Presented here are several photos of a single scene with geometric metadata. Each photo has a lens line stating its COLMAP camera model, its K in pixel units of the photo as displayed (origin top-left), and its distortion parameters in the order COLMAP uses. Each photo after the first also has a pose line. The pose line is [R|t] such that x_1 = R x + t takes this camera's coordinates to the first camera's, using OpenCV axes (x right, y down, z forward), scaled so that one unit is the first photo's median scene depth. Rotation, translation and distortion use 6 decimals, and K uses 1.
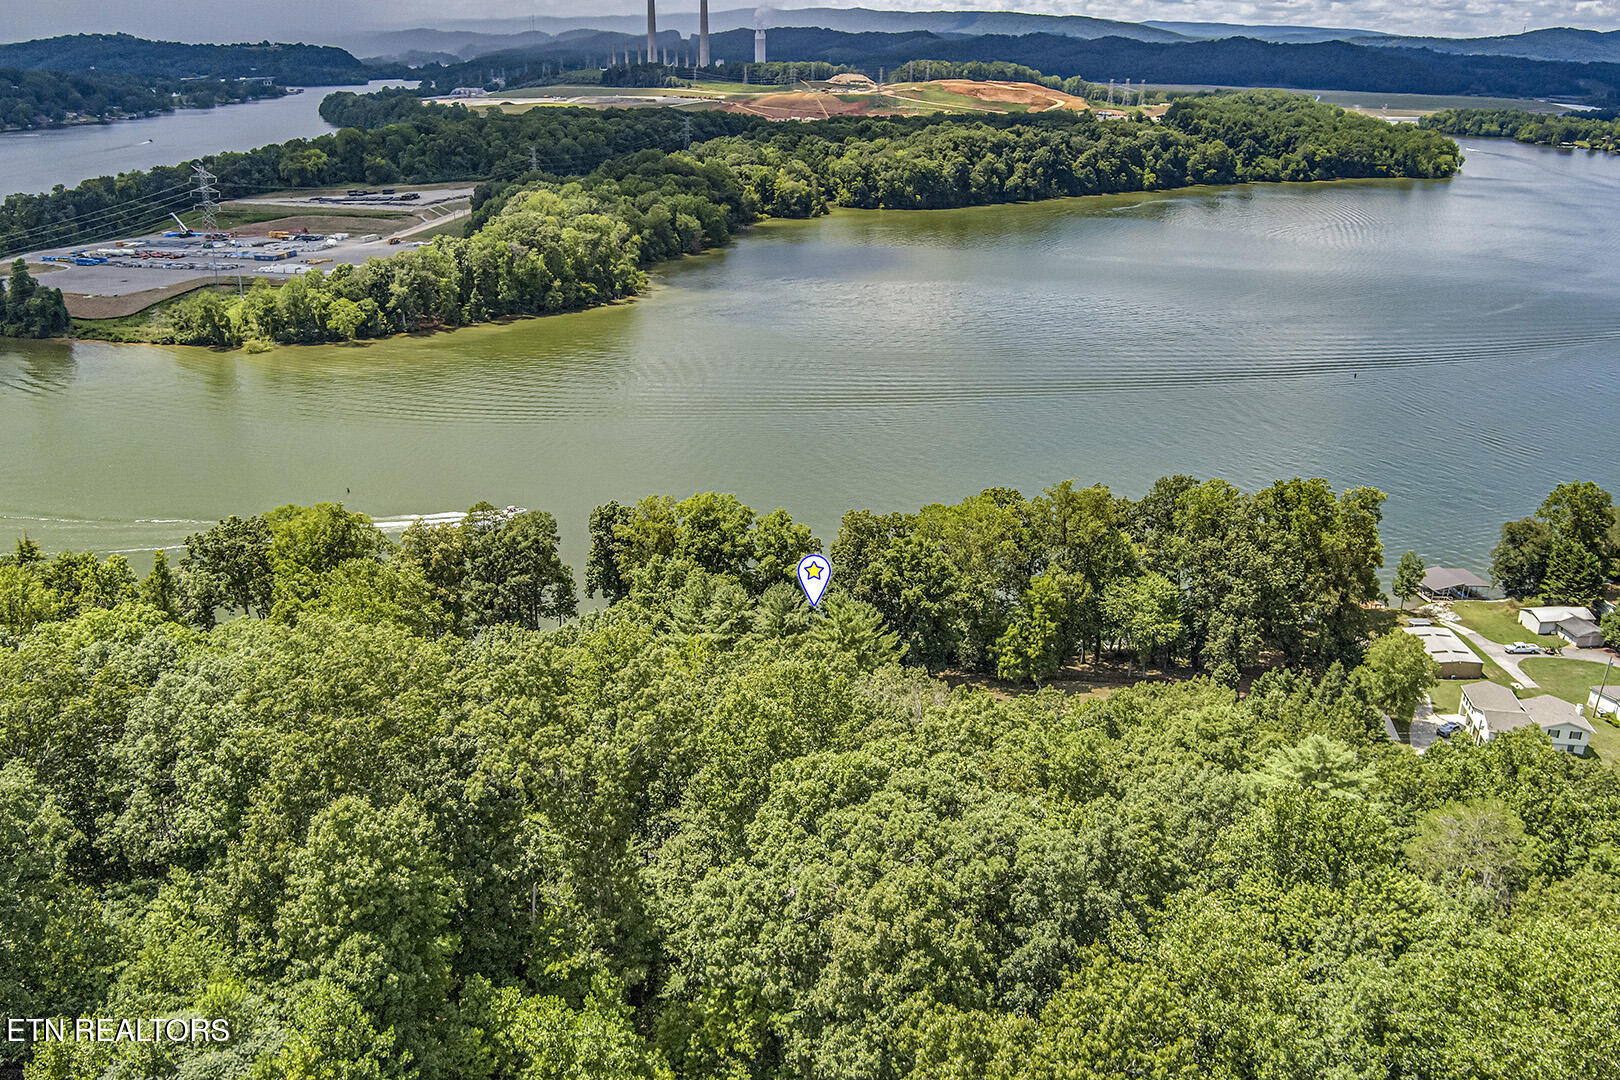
lens RADIAL K [[1313.2, 0, 808.8], [0, 1313.2, 540.3], [0, 0, 1]] dist [-0.072173, -0.001761]
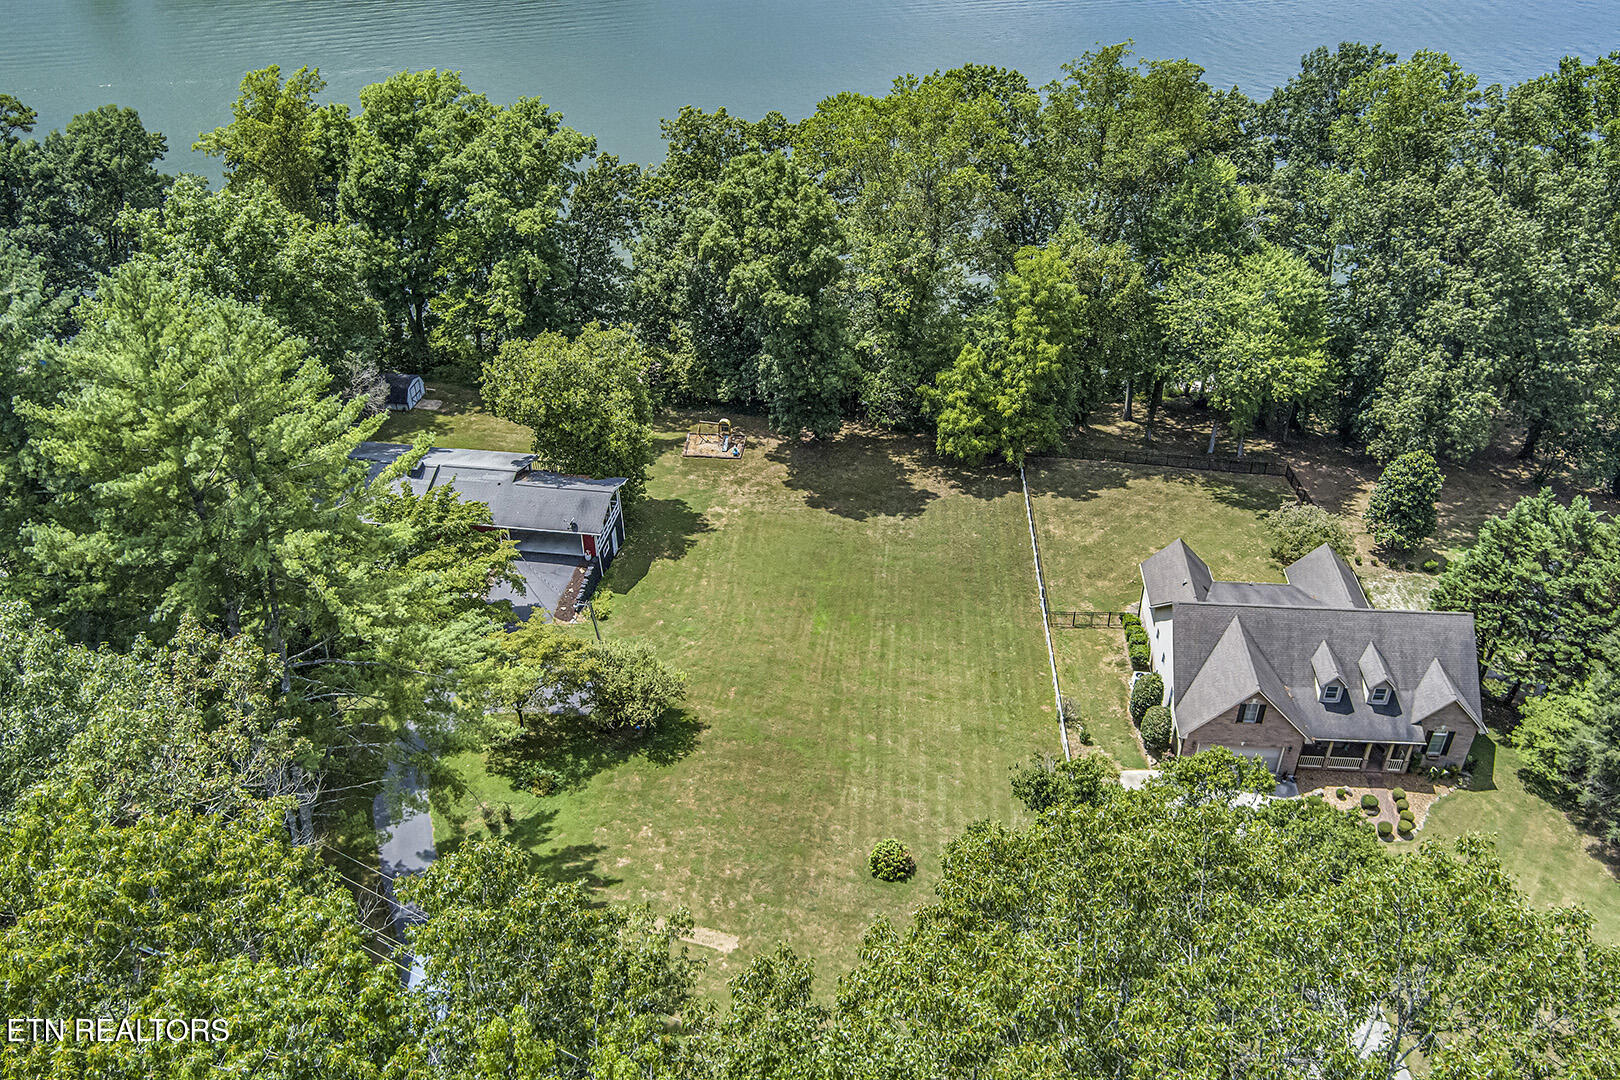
lens RADIAL K [[1313.2, 0, 813.3], [0, 1313.2, 542.7], [0, 0, 1]] dist [-0.072173, -0.001761]
pose [[0.995619, 0.045760, -0.081542, 0.139696], [-0.024716, 0.969842, 0.242478, 0.019005], [0.090179, -0.239401, 0.966724, 0.506311]]
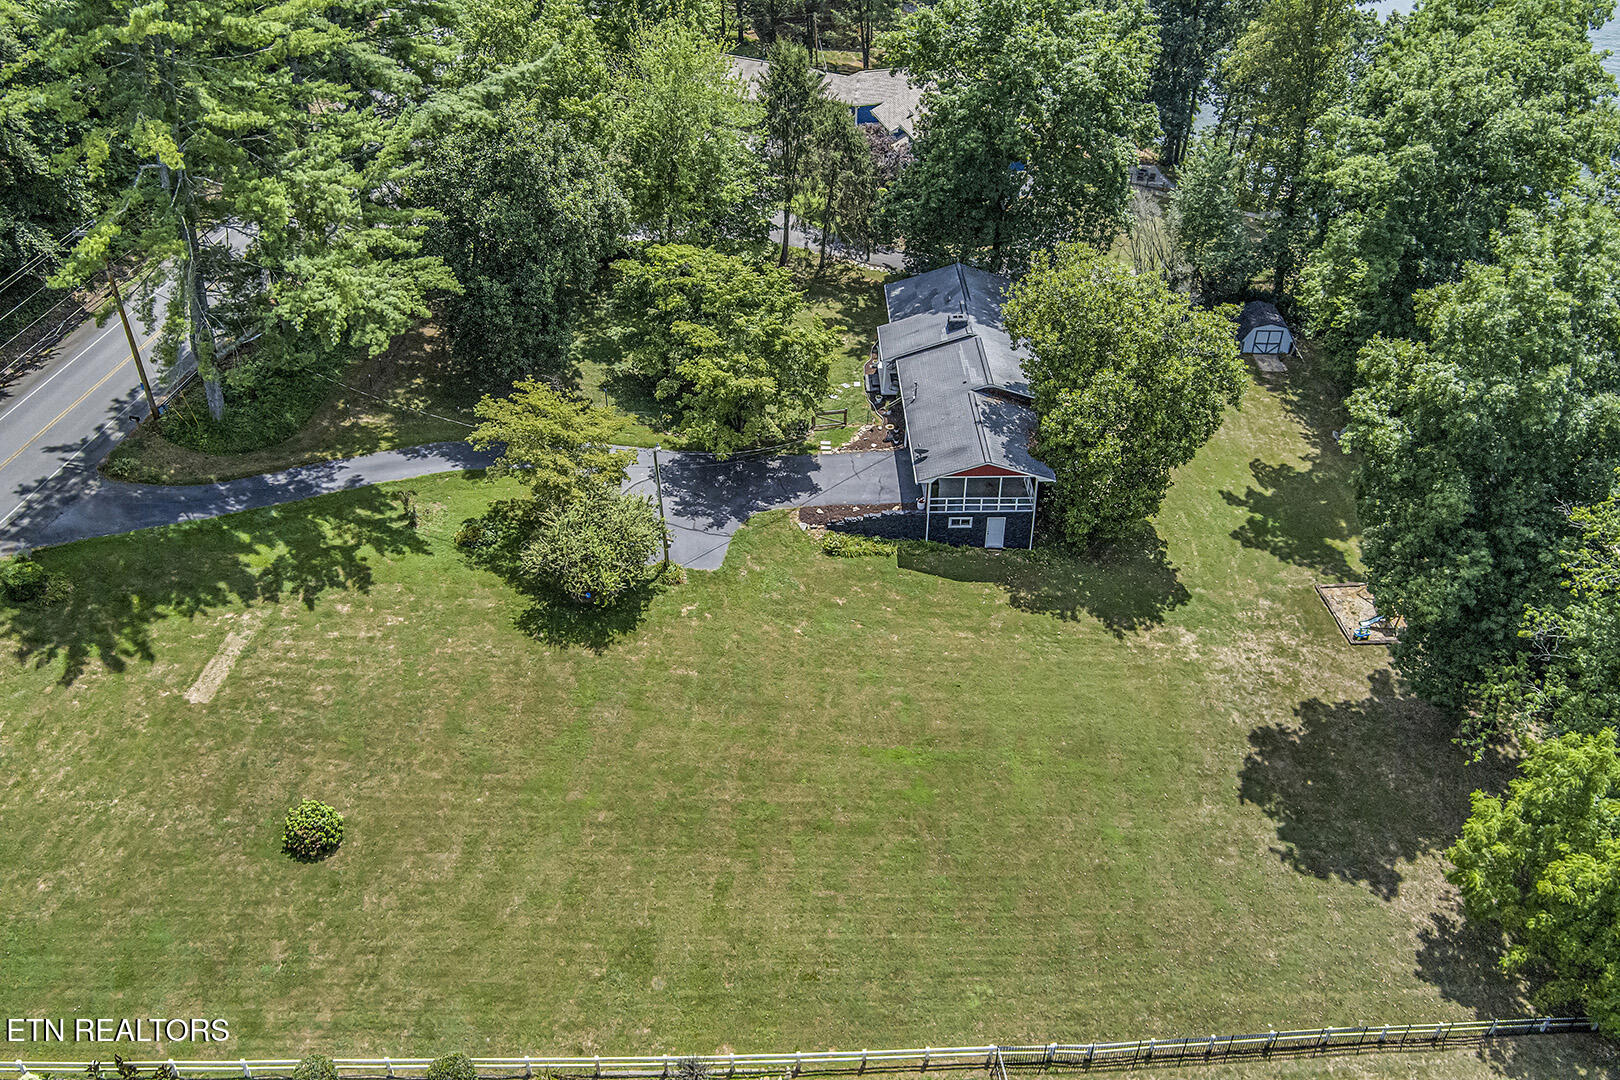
lens RADIAL K [[1313.2, 0, 810.9], [0, 1313.2, 538.5], [0, 0, 1]] dist [-0.072173, -0.001761]
pose [[0.076181, 0.586372, -0.806452, 0.294028], [-0.351000, 0.772803, 0.528748, -0.027621], [0.933271, 0.242784, 0.264689, 0.786248]]
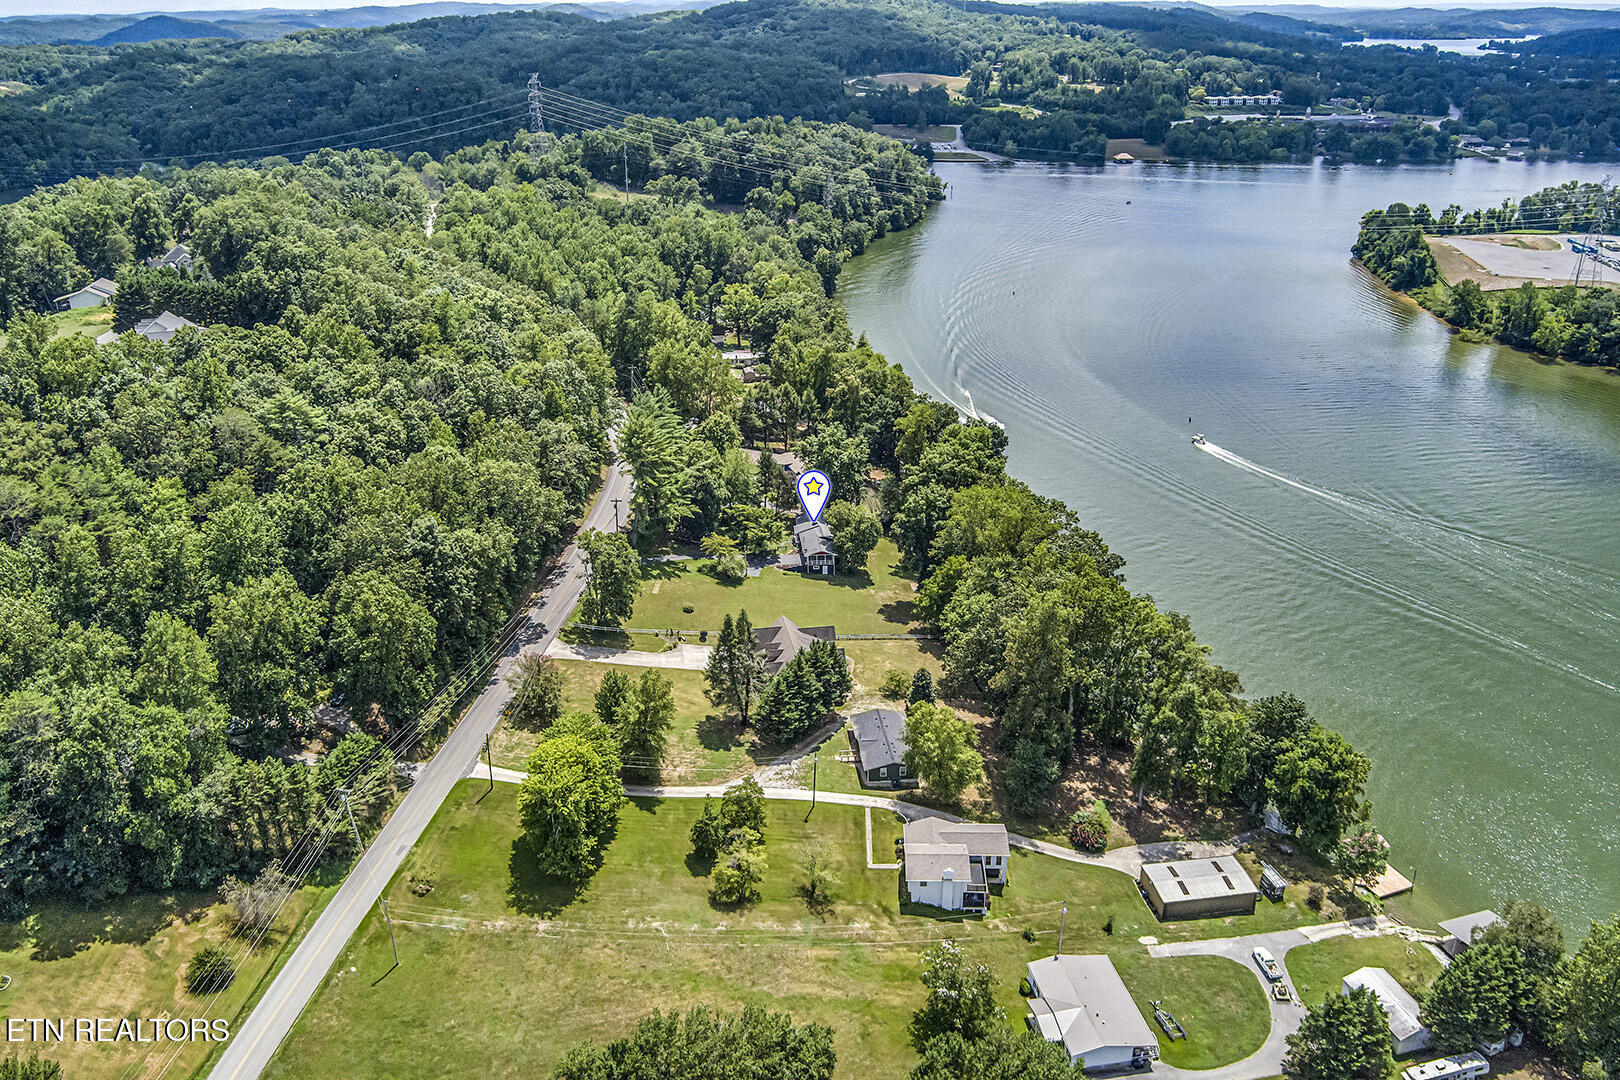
lens RADIAL K [[1313.2, 0, 809.5], [0, 1313.2, 540.4], [0, 0, 1]] dist [-0.072173, -0.001761]
pose [[0.144909, 0.373054, -0.916424, 1.195622], [-0.343229, 0.887640, 0.307064, -0.288499], [0.928006, 0.270047, 0.256670, 0.562496]]
